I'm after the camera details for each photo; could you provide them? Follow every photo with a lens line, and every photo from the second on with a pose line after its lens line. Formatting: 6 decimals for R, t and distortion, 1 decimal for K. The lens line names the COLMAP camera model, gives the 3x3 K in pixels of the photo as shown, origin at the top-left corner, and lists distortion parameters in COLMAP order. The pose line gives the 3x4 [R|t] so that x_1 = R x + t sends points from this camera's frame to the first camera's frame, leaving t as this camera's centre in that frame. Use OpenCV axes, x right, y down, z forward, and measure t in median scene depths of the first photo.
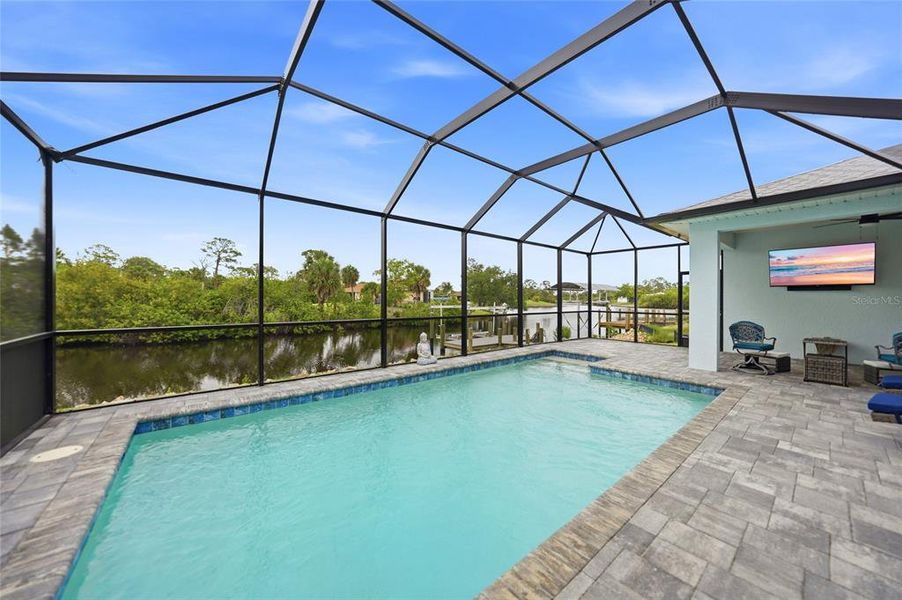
lens RADIAL K [[317.5, 0, 452.3], [0, 317.5, 295.2], [0, 0, 1]] dist [-0.027494, 0.007374]
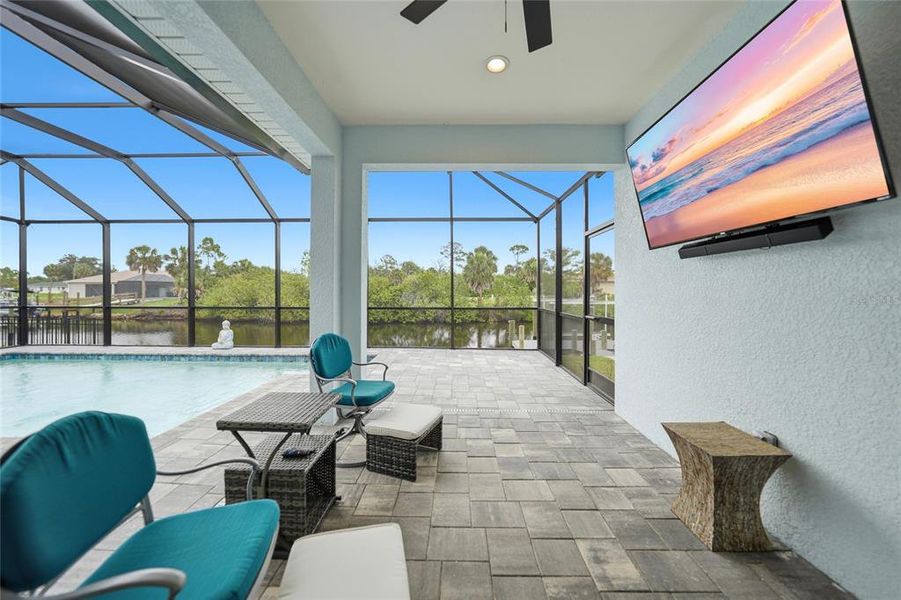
lens RADIAL K [[322.1, 0, 452.8], [0, 322.1, 290.3], [0, 0, 1]] dist [-0.029818, 0.007164]
pose [[0.761922, -0.004505, -0.647654, 0.423563], [0.009307, 0.999949, 0.003994, 0.005201], [0.647602, -0.009071, 0.761924, 0.229942]]
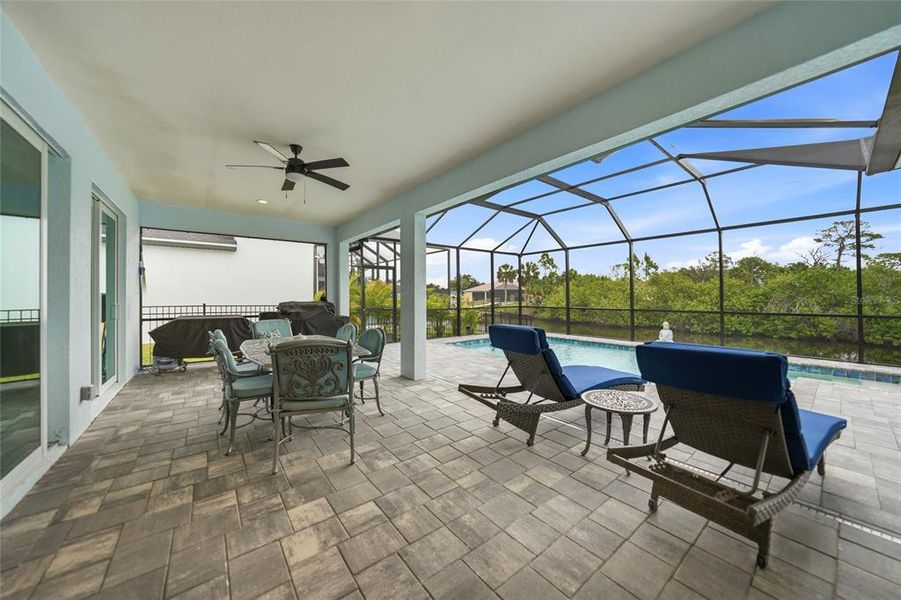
lens RADIAL K [[317.2, 0, 451.8], [0, 317.2, 295.2], [0, 0, 1]] dist [-0.027494, 0.007374]
pose [[-0.020760, -0.008464, -0.999749, 0.415425], [0.014155, 0.999861, -0.008759, 0.003014], [0.999684, -0.014334, -0.020637, 0.053421]]
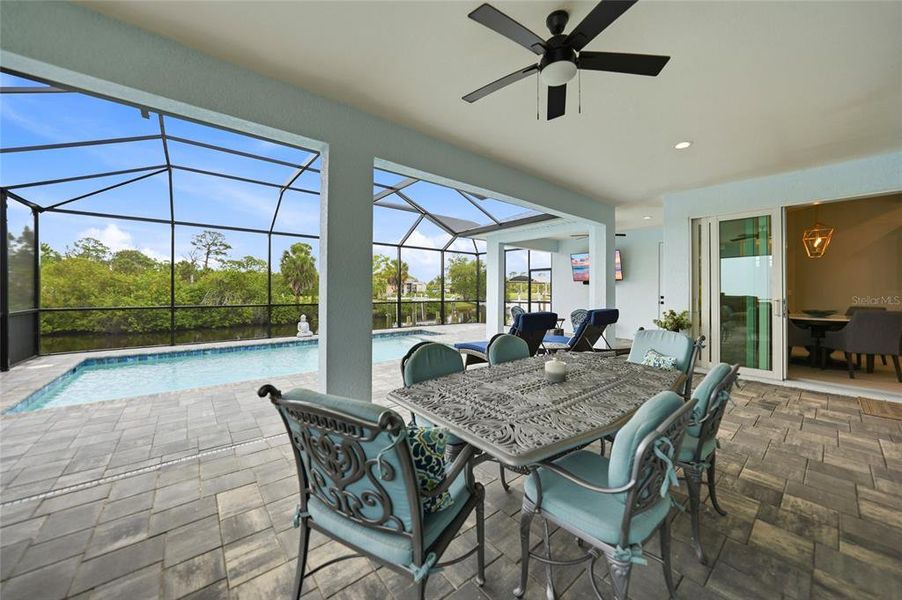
lens RADIAL K [[324.3, 0, 451.8], [0, 324.3, 286.1], [0, 0, 1]] dist [-0.025882, 0.007357]
pose [[0.999998, -0.001881, 0.000245, 0.195448], [0.001882, 0.999987, -0.004789, -0.000421], [-0.000236, 0.004789, 0.999989, -0.148767]]
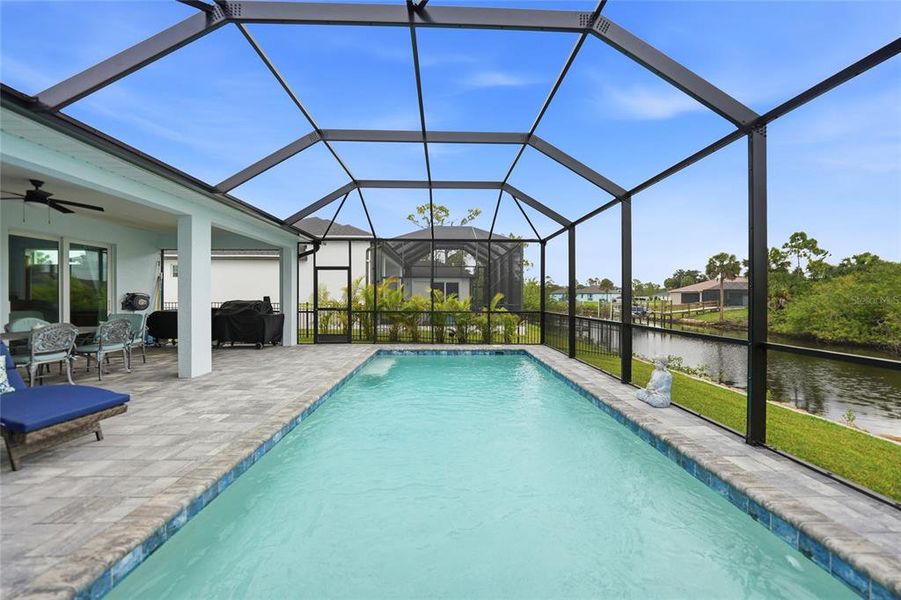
lens RADIAL K [[317.2, 0, 451.8], [0, 317.2, 295.2], [0, 0, 1]] dist [-0.027494, 0.007374]
pose [[-0.616549, -0.012087, -0.787224, 0.220038], [-0.000143, 0.999884, -0.015240, 0.004842], [0.787317, -0.009284, -0.616479, 0.363325]]
